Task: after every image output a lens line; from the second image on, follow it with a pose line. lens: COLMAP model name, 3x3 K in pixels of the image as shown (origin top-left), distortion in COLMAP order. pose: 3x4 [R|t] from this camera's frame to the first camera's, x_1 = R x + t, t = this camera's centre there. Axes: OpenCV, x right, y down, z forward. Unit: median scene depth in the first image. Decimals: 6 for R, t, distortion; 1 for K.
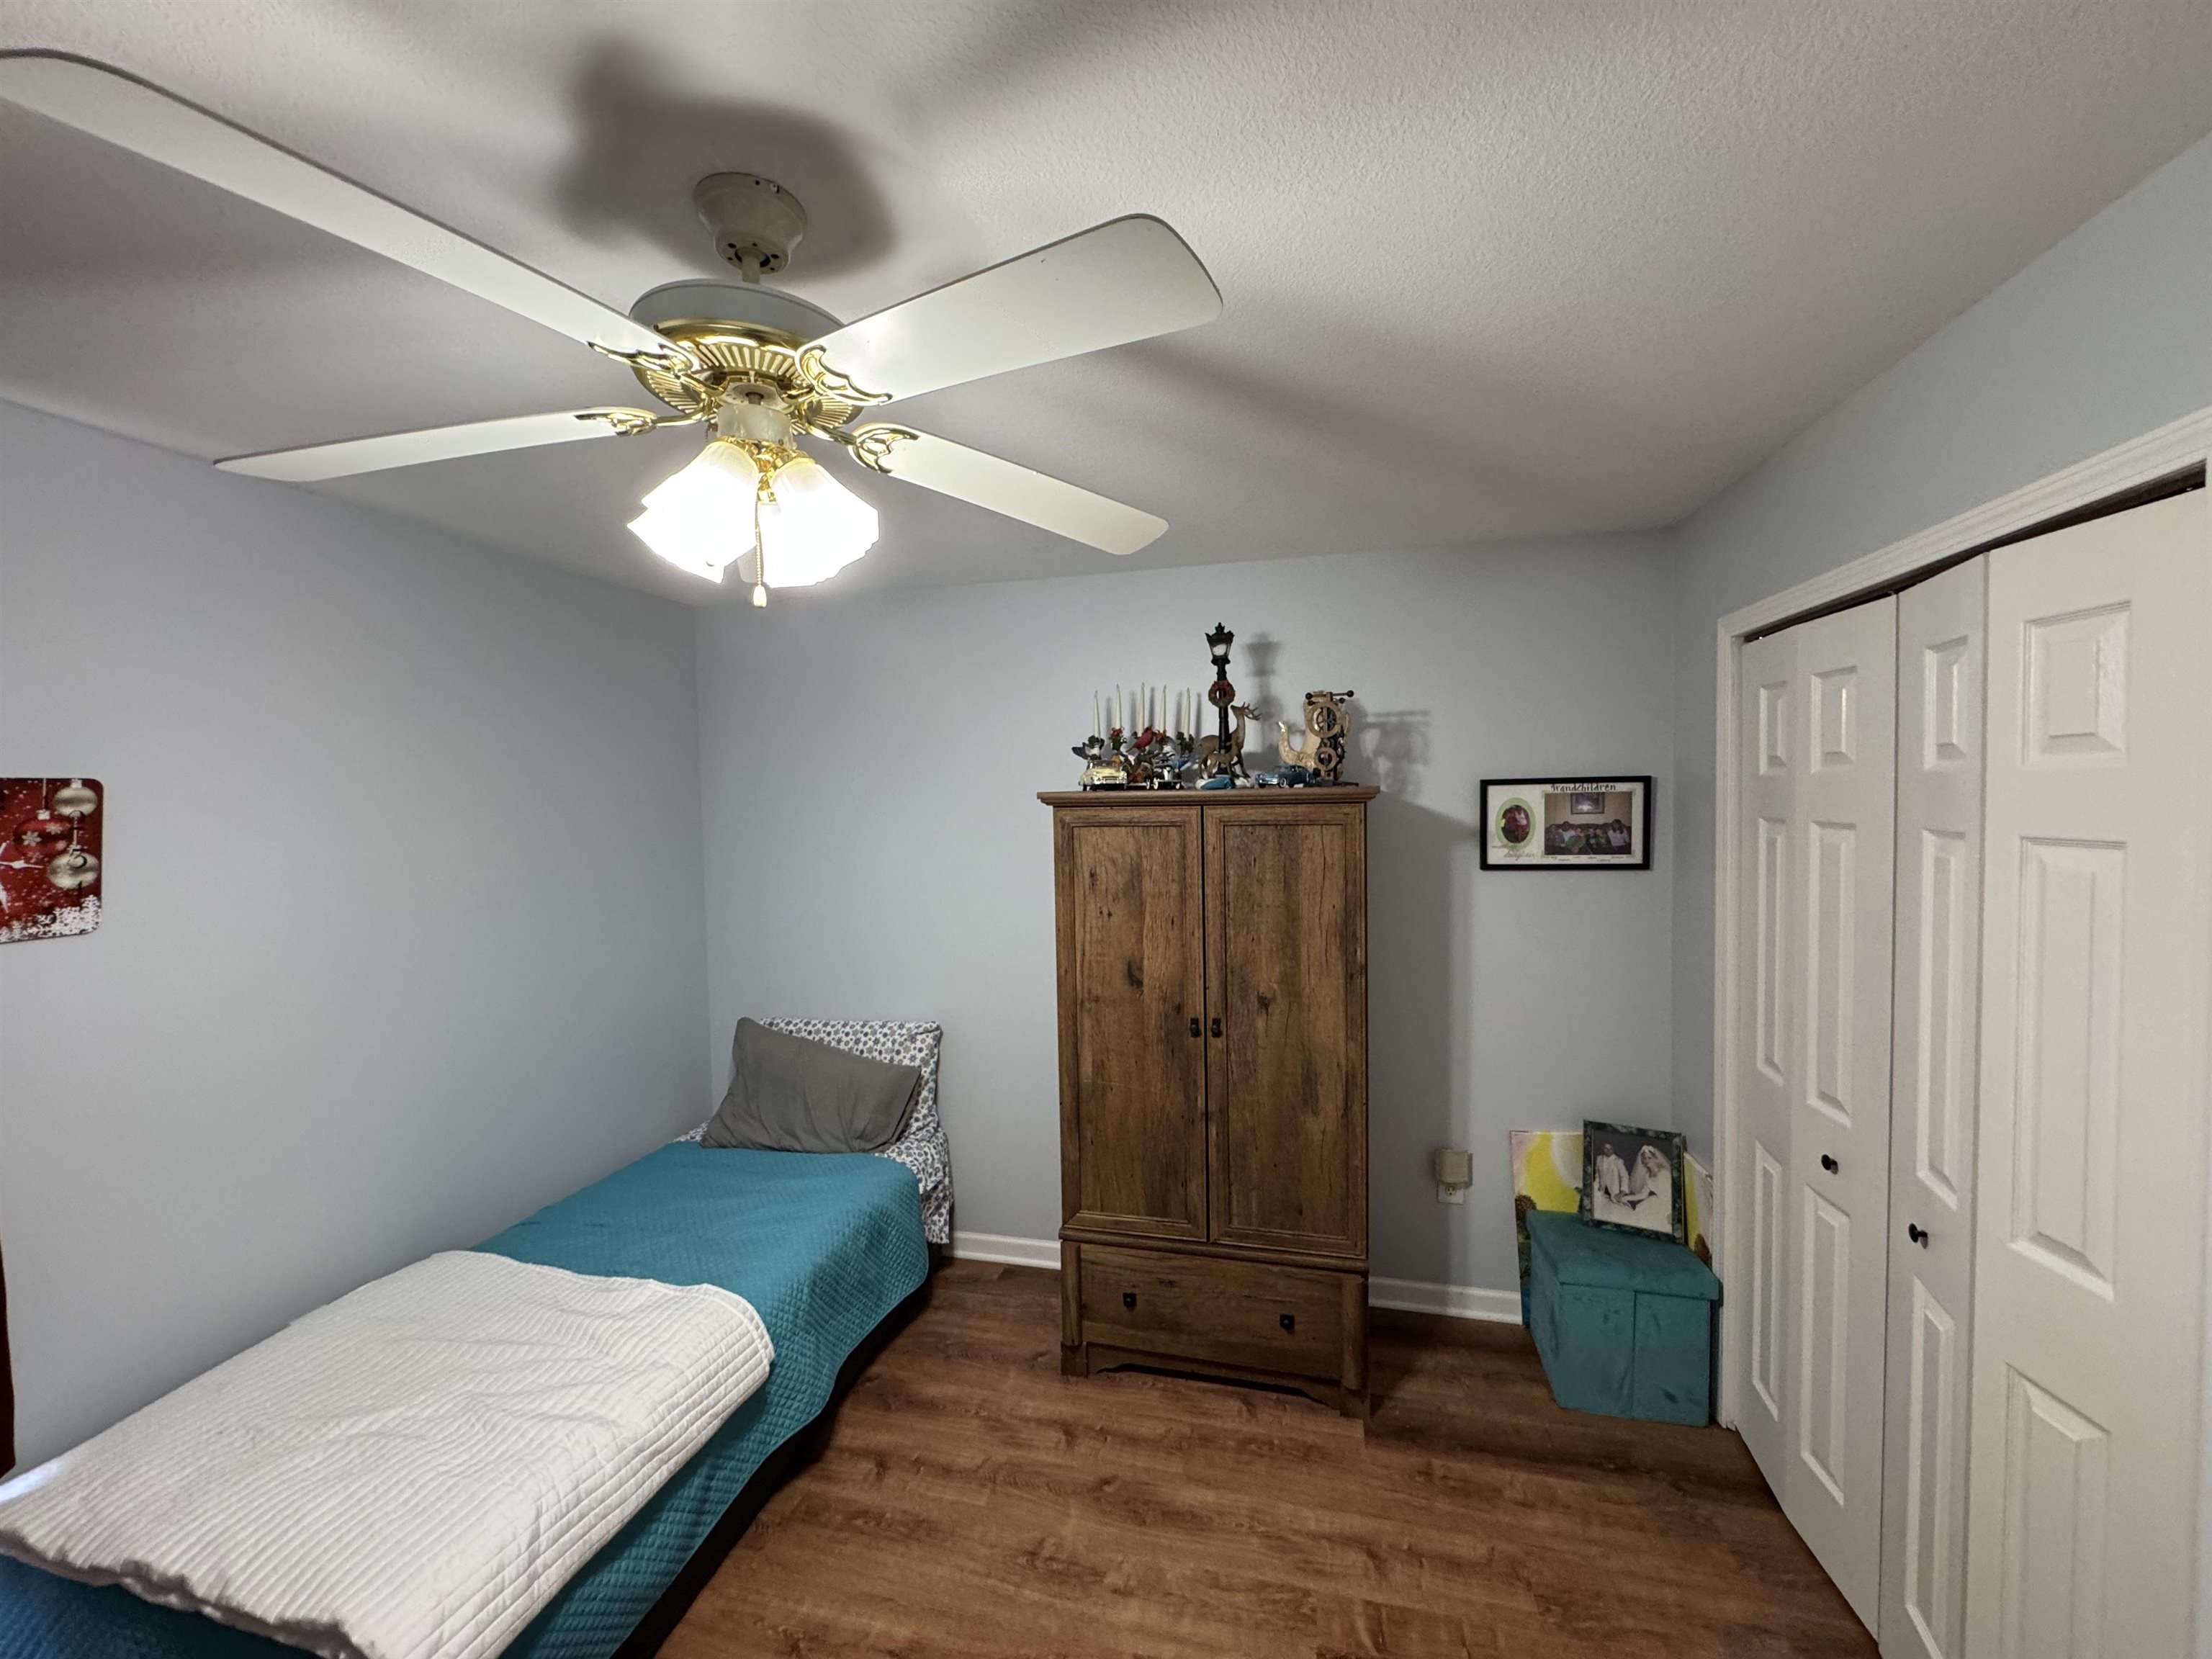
lens RADIAL K [[882.4, 0, 1108.8], [0, 882.4, 828.6], [0, 0, 1]] dist [-0.001624, 0.000233]
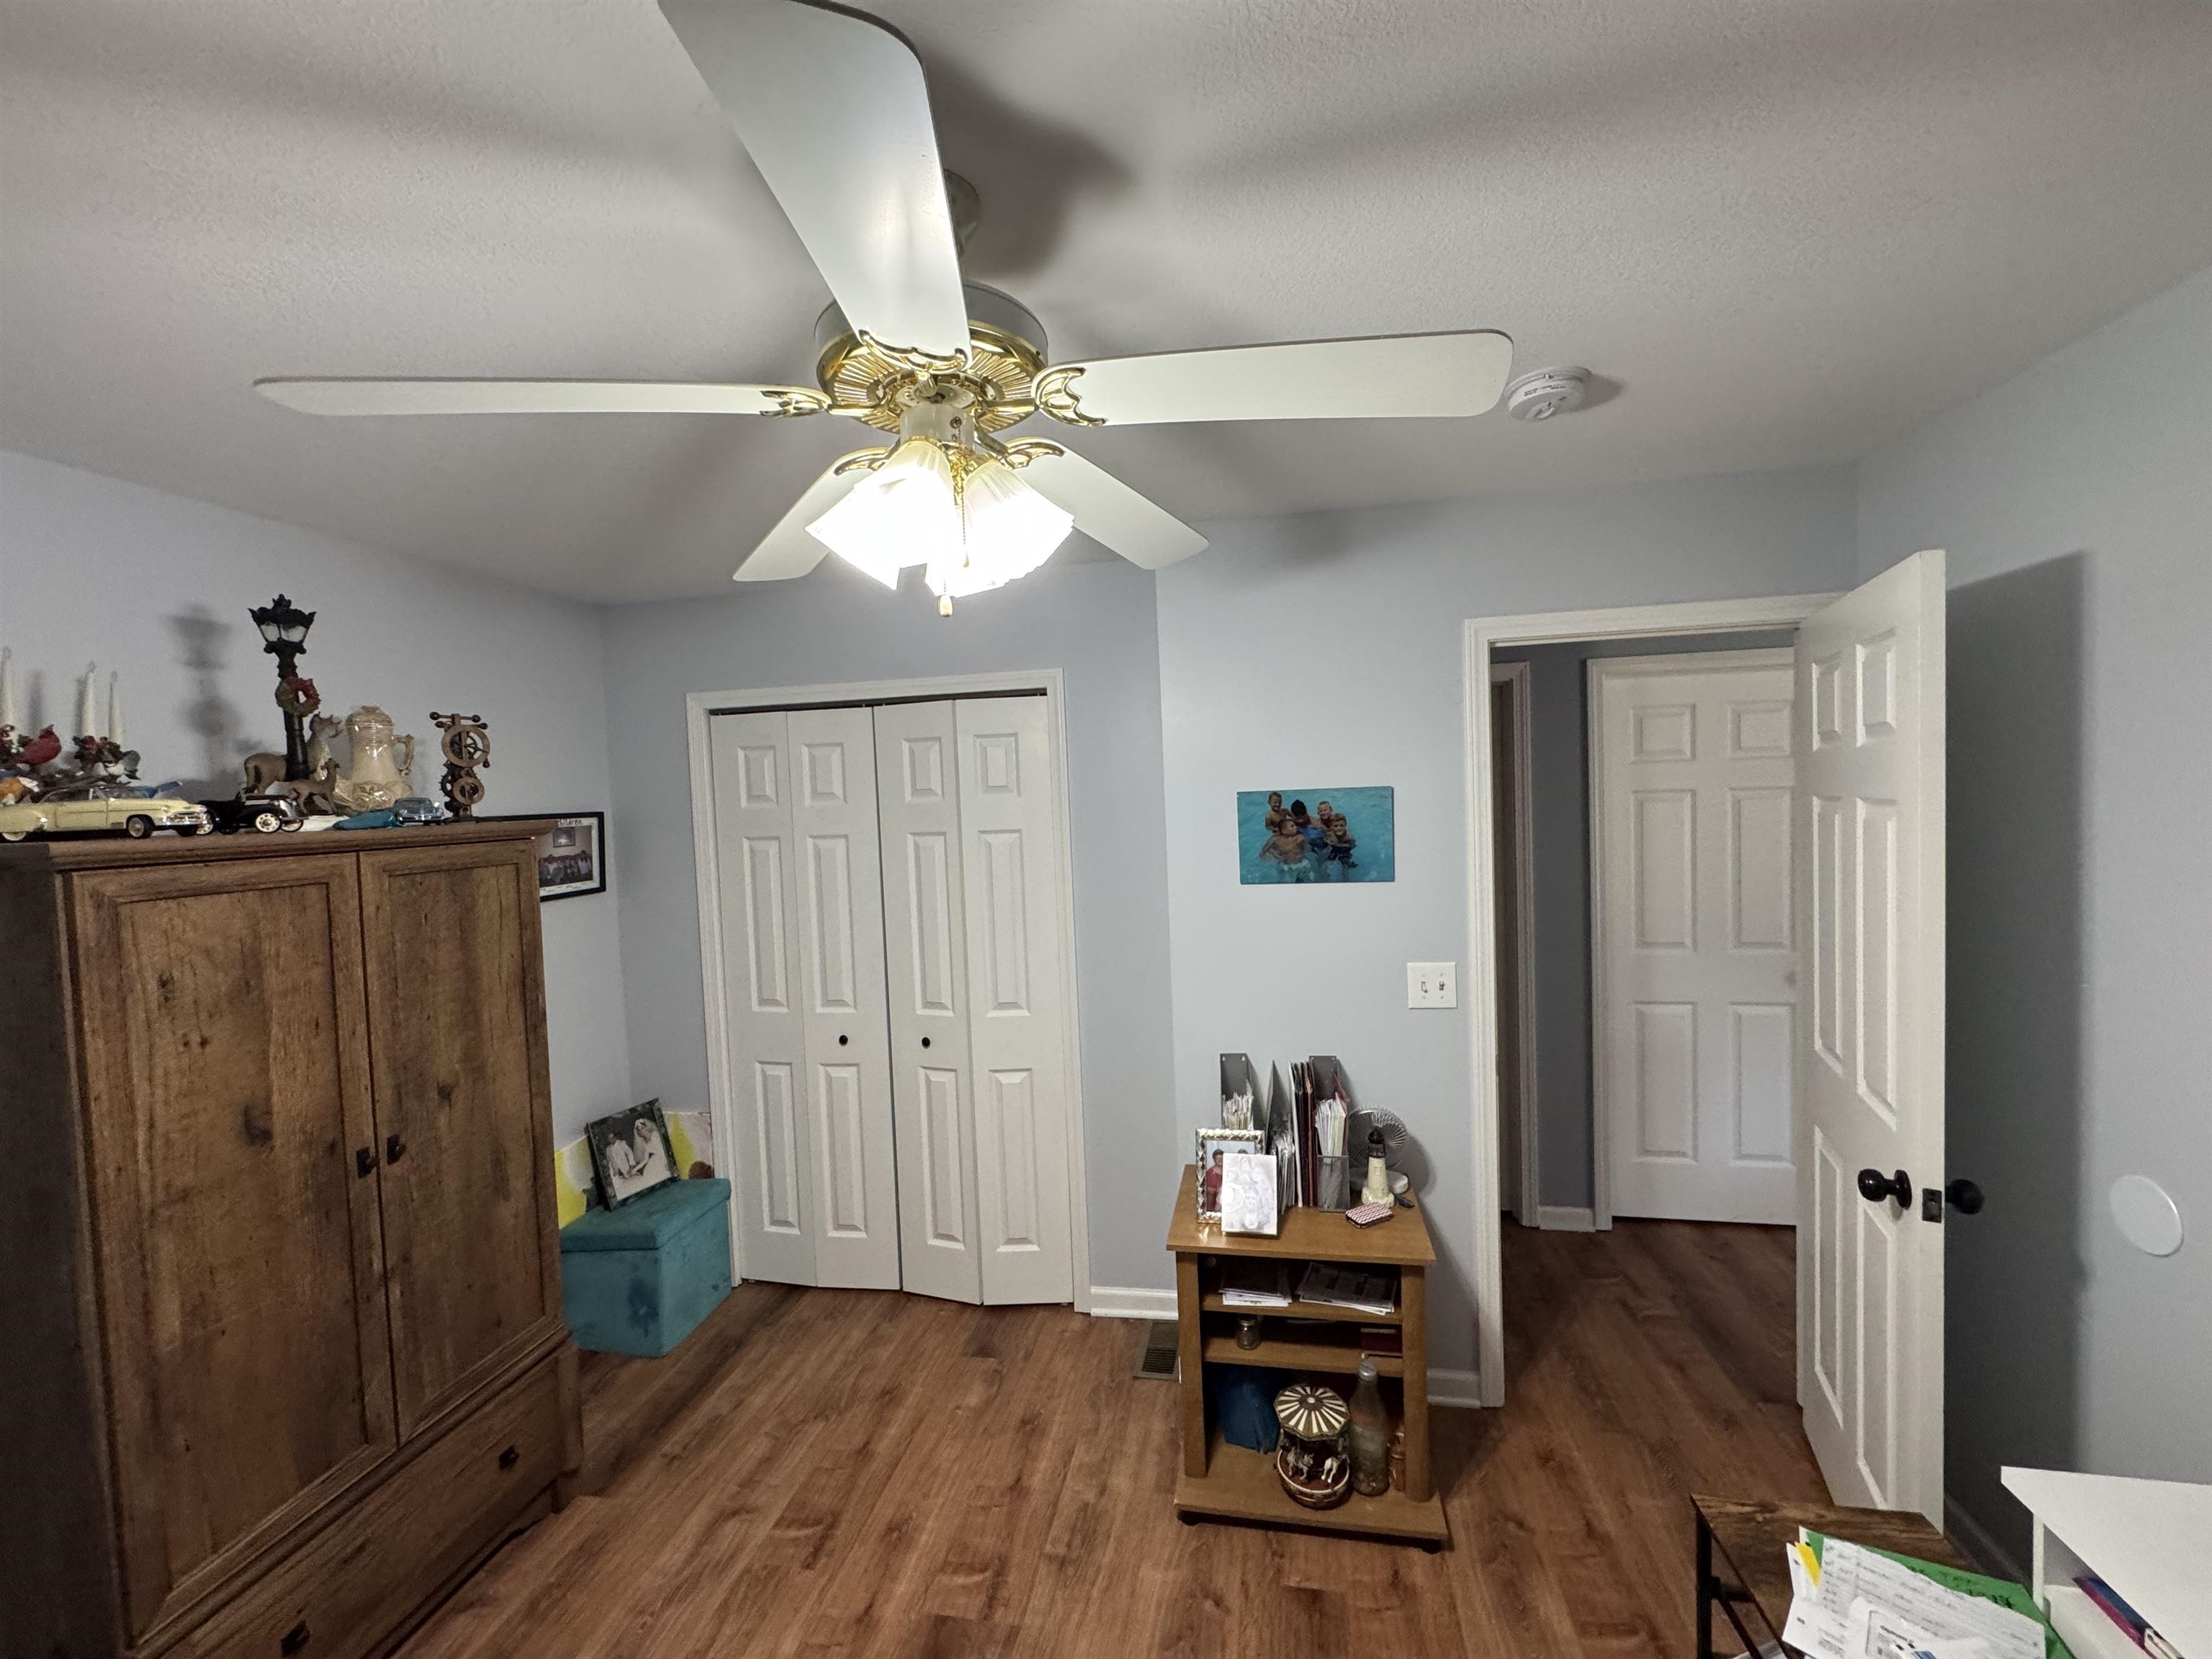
lens RADIAL K [[883.8, 0, 1106.0], [0, 883.8, 826.2], [0, 0, 1]] dist [-0.002459, 0.000364]
pose [[-0.053923, -0.017637, 0.998389, -0.645718], [0.078949, 0.996639, 0.021870, -0.014102], [-0.995419, 0.080001, -0.052350, 0.420494]]
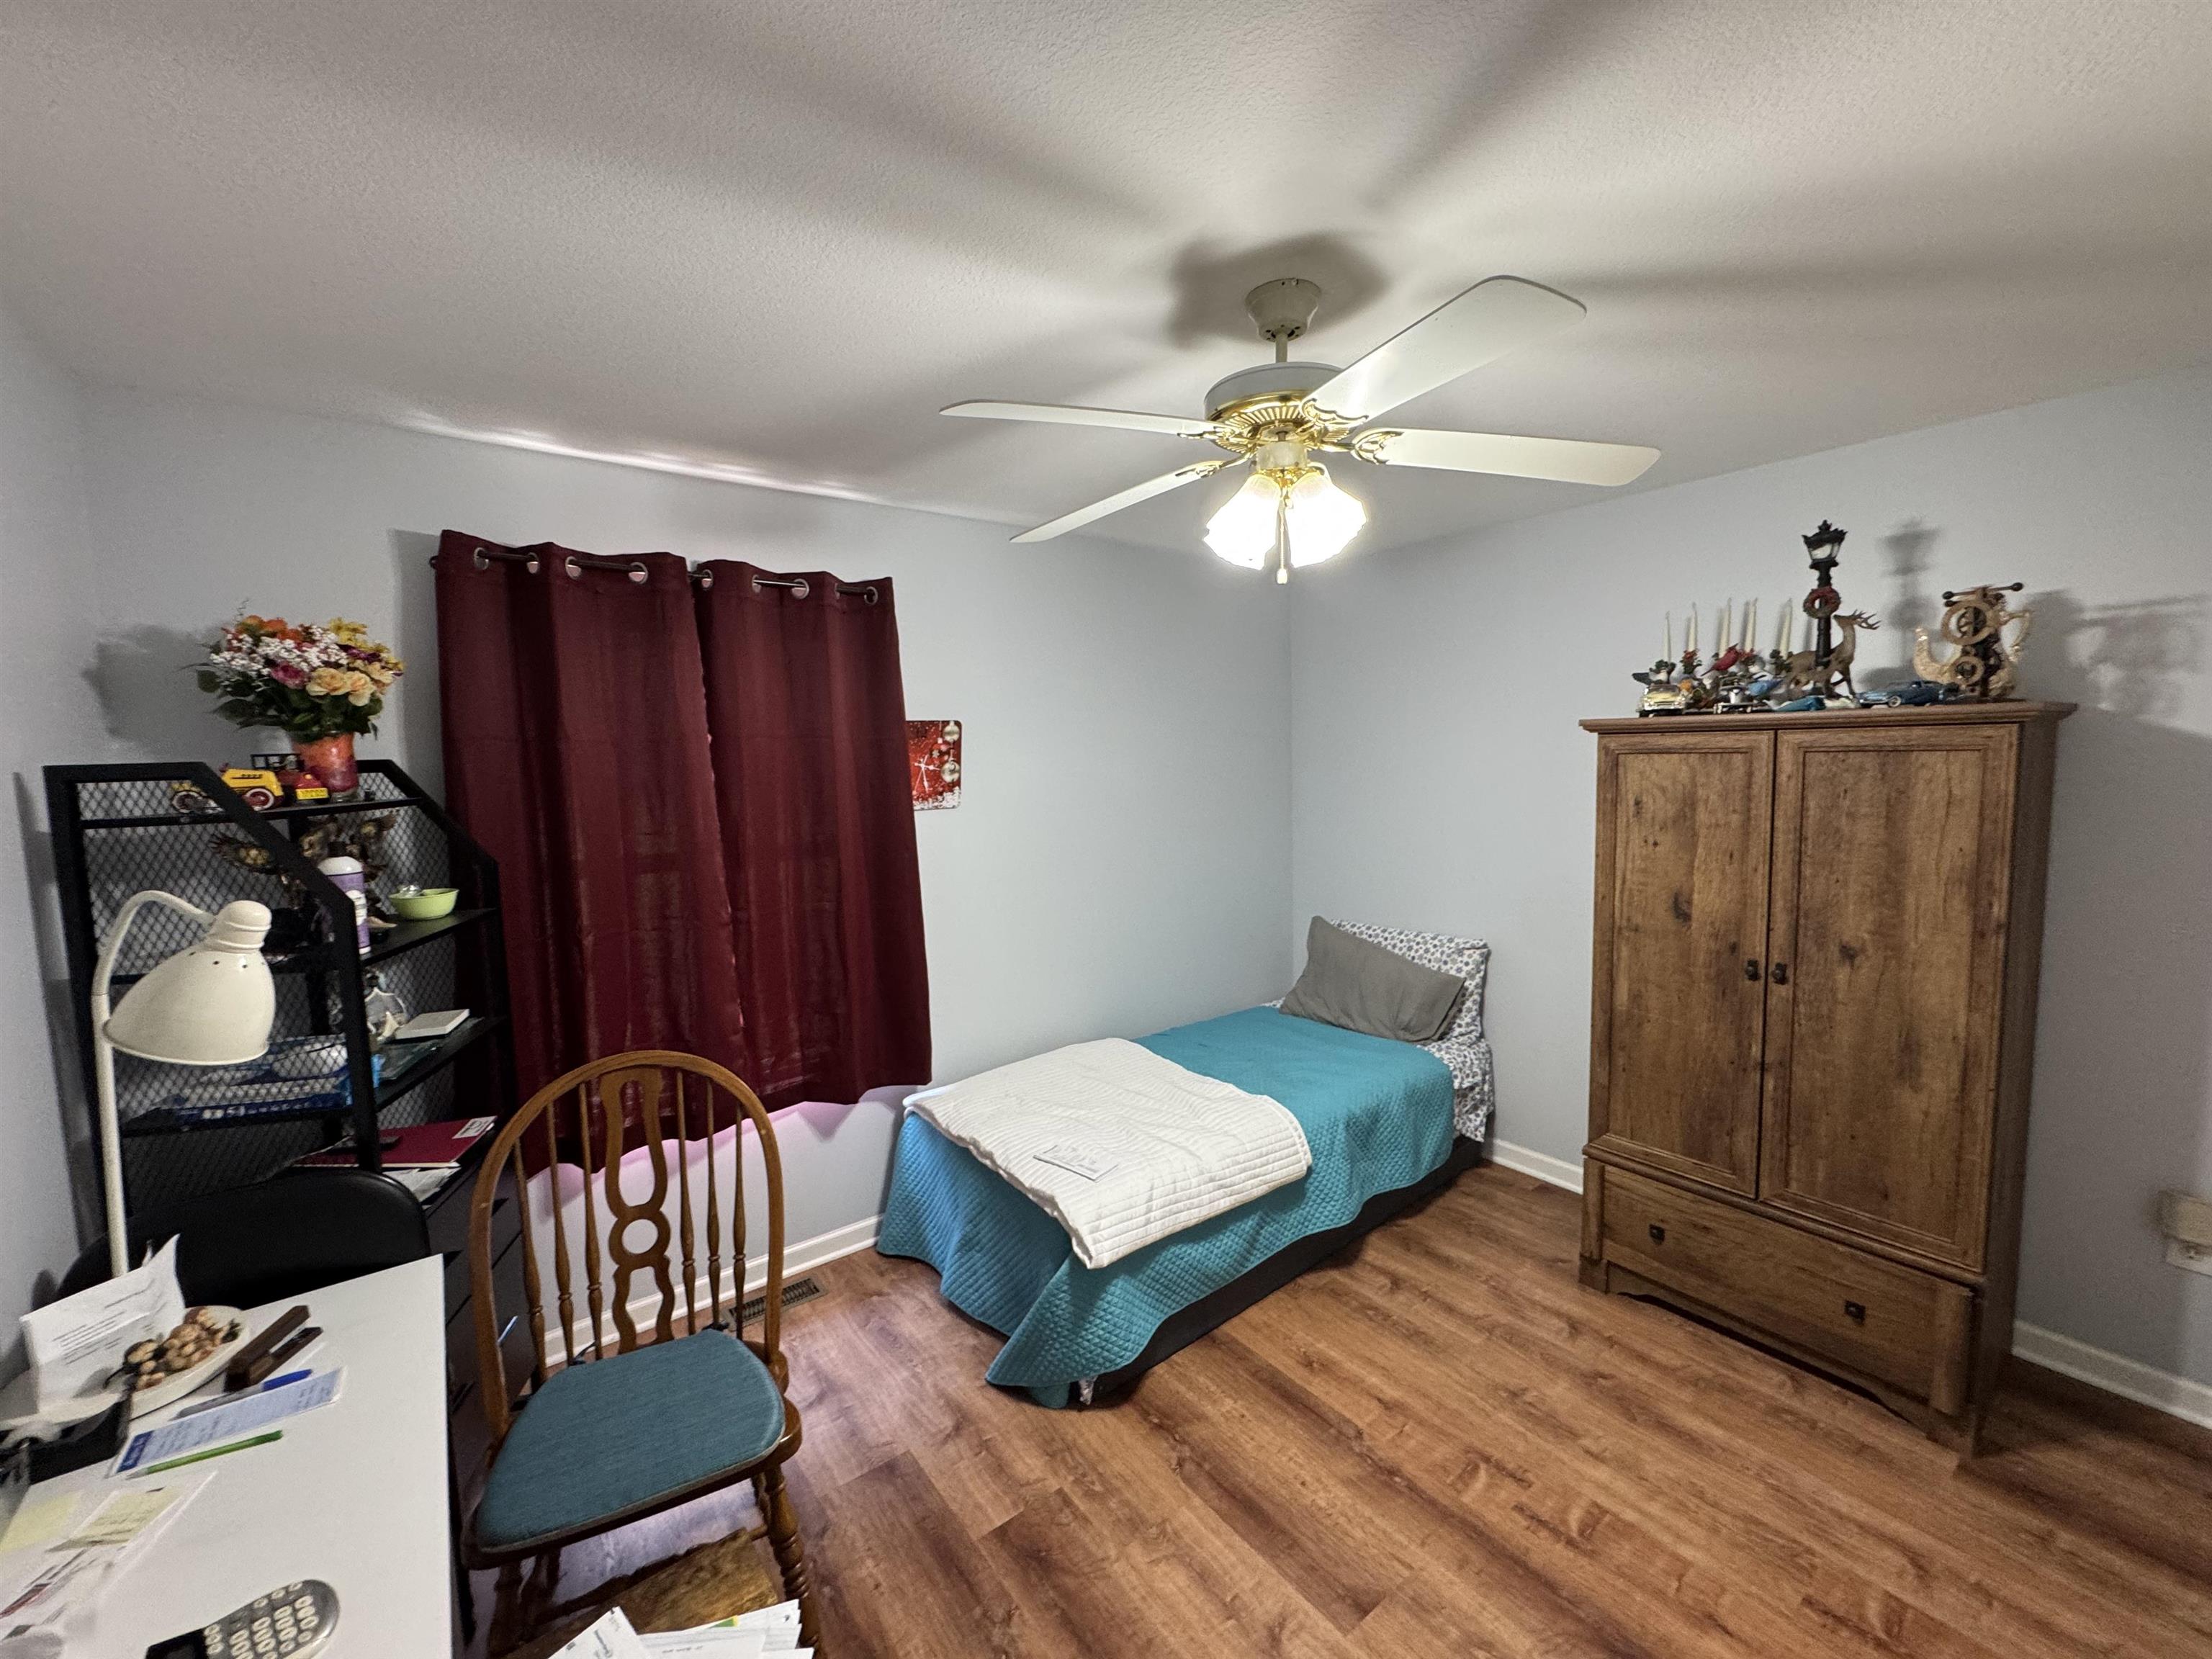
lens RADIAL K [[883.8, 0, 1106.0], [0, 883.8, 826.2], [0, 0, 1]] dist [-0.002459, 0.000364]
pose [[0.779839, 0.054050, -0.623642, 0.138827], [-0.016245, 0.997677, 0.066153, 0.023727], [0.625769, -0.041457, 0.778906, -0.145206]]
